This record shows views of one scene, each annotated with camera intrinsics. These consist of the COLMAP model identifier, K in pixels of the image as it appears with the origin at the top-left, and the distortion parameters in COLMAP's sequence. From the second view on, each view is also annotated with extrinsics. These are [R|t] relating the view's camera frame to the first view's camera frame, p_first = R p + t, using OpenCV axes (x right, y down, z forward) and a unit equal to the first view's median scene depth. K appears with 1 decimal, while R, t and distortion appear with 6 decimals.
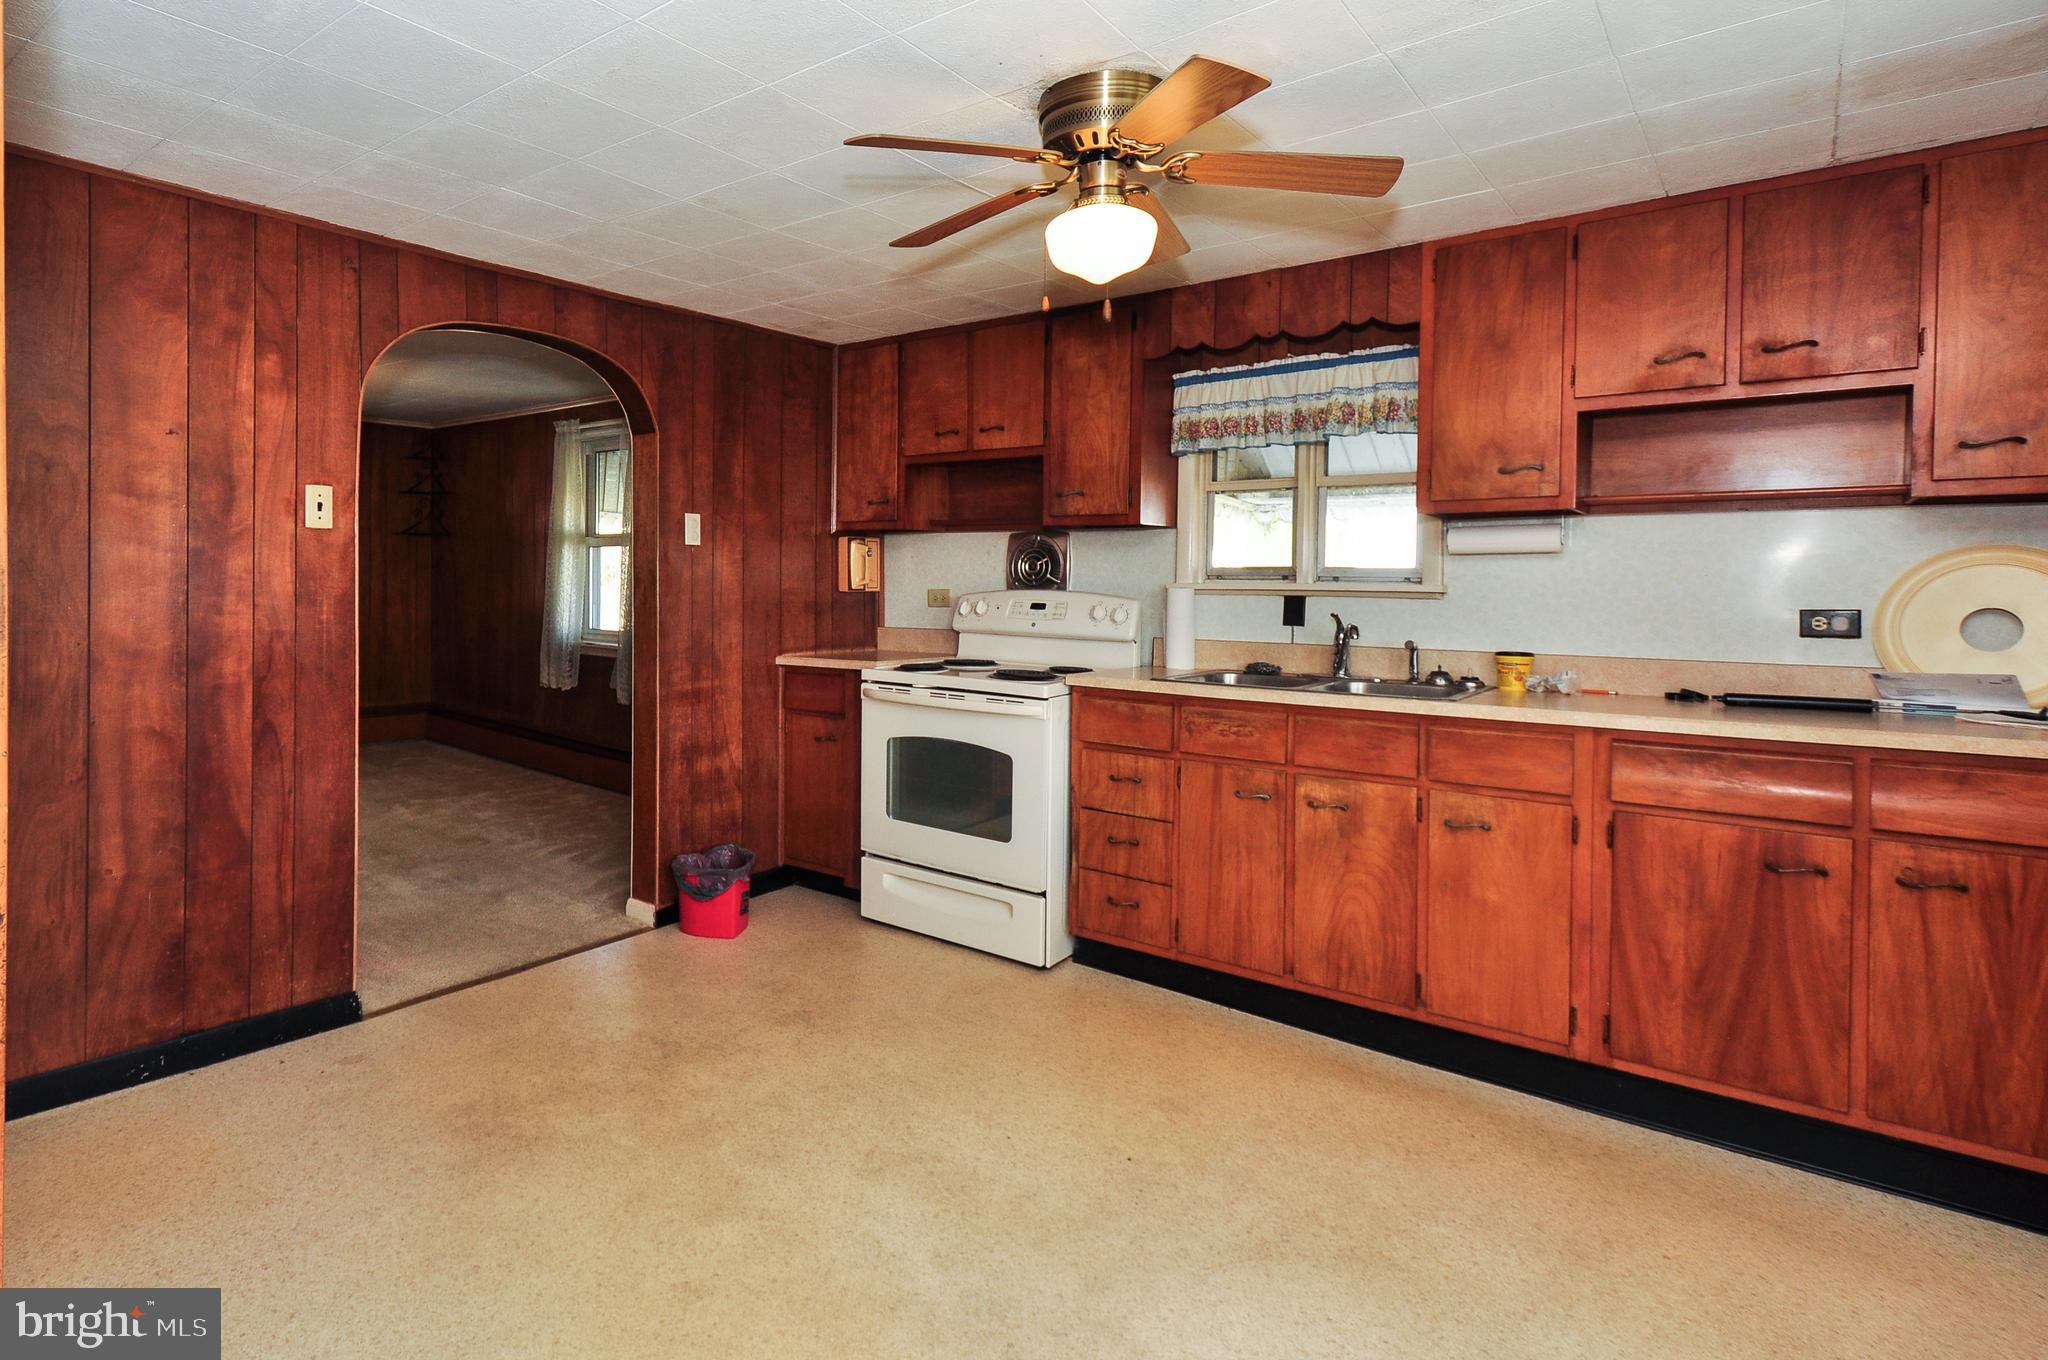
lens RADIAL K [[915.4, 0, 937.5], [0, 915.4, 589.5], [0, 0, 1]] dist [0.001100, 0.000133]
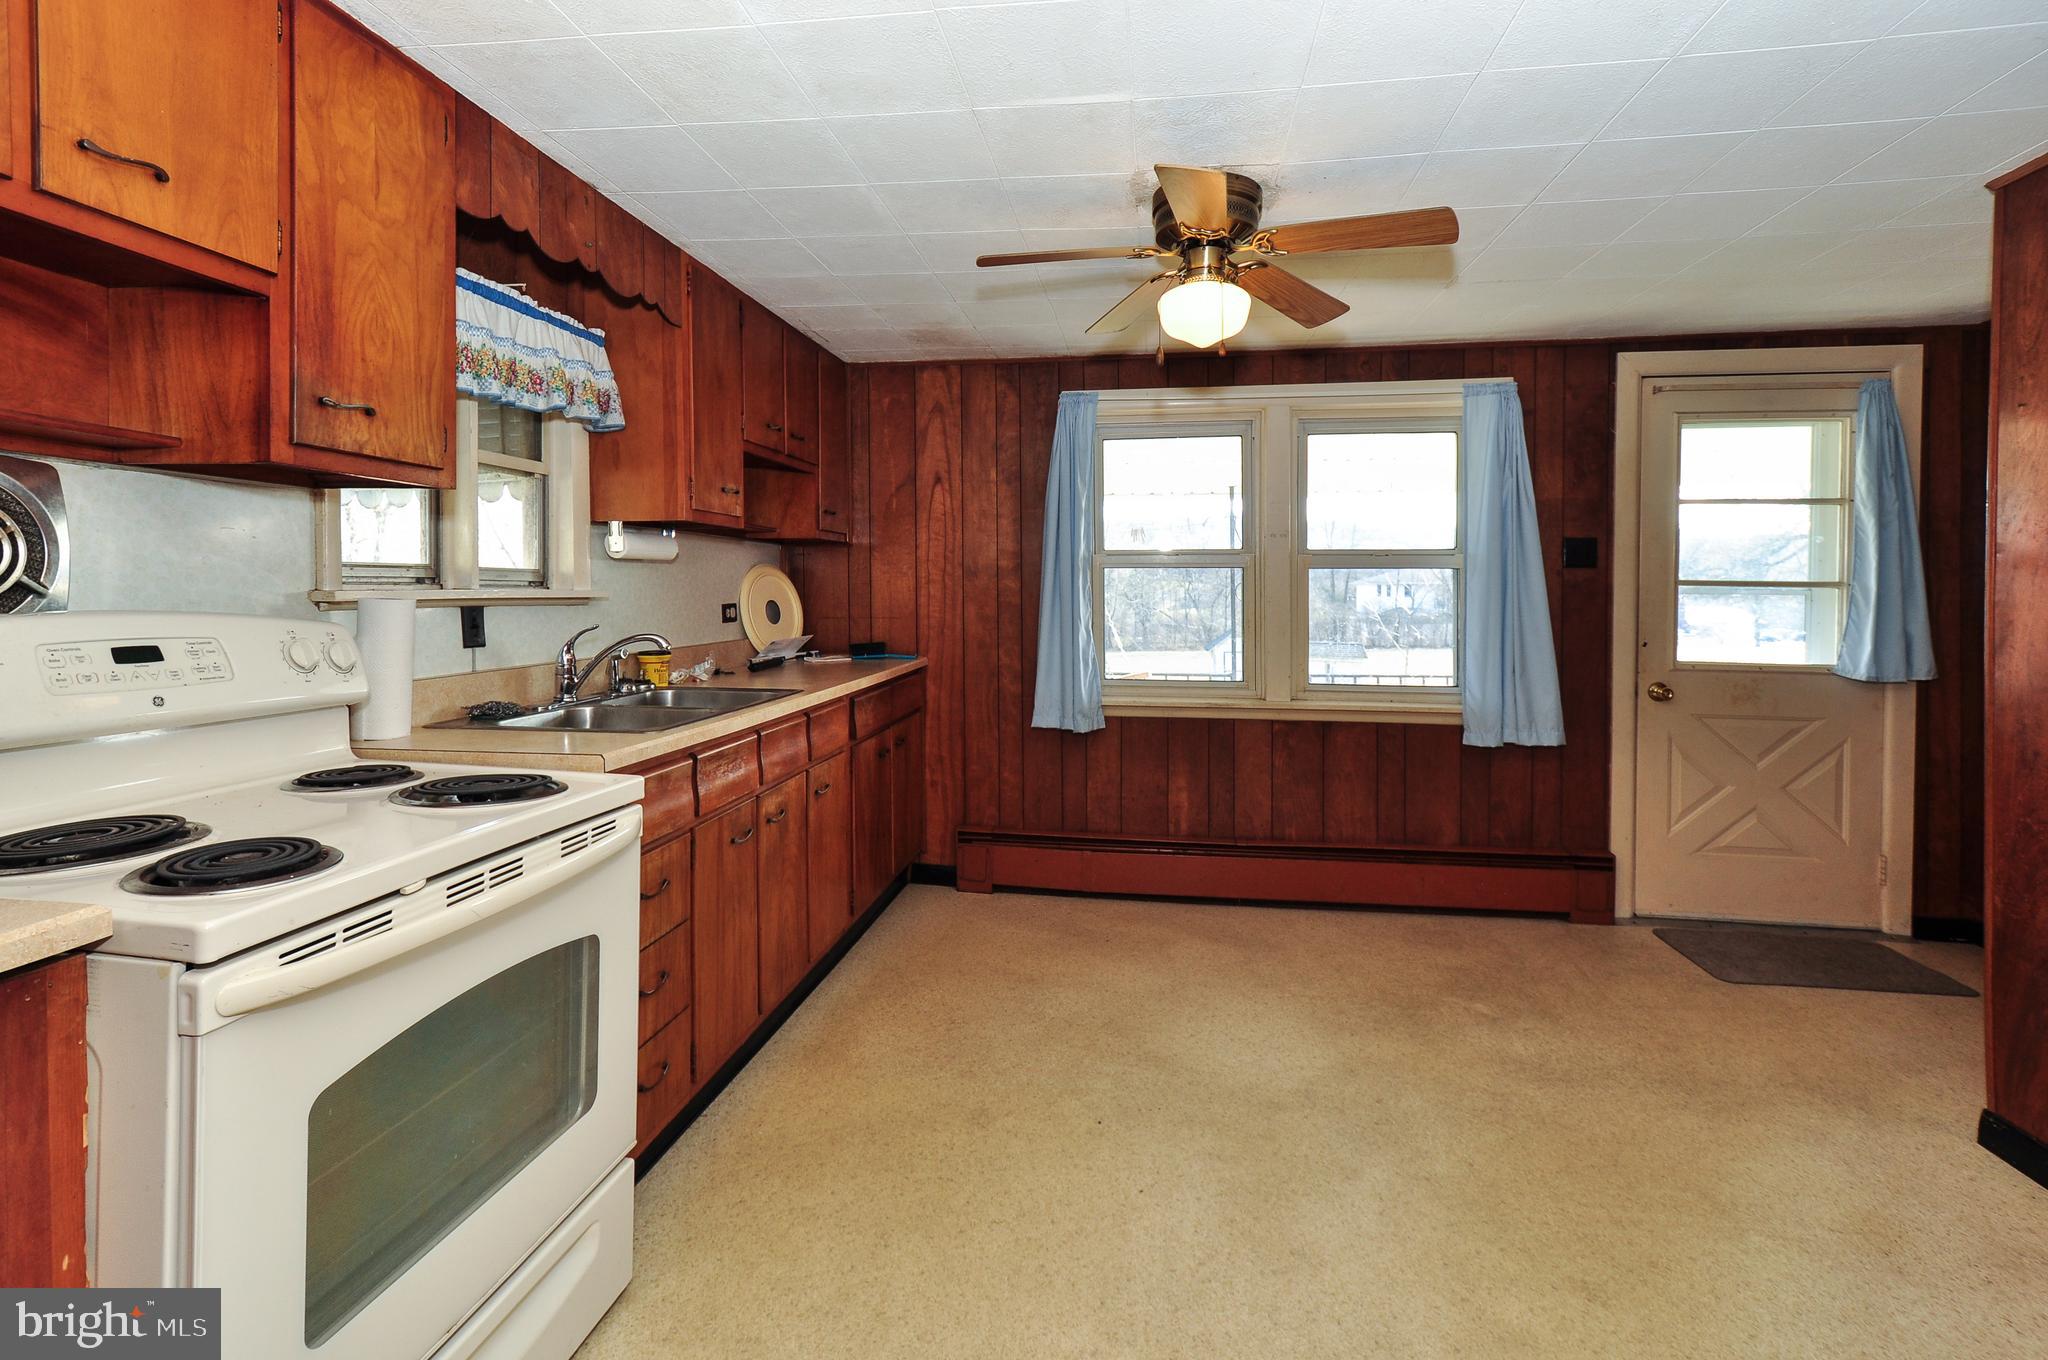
lens RADIAL K [[915.4, 0, 937.5], [0, 915.4, 589.5], [0, 0, 1]] dist [0.001100, 0.000133]
pose [[-0.367407, -0.014059, 0.929954, -0.489502], [-0.000533, 0.999889, 0.014906, -0.020159], [-0.930060, 0.004981, -0.367374, 1.062844]]
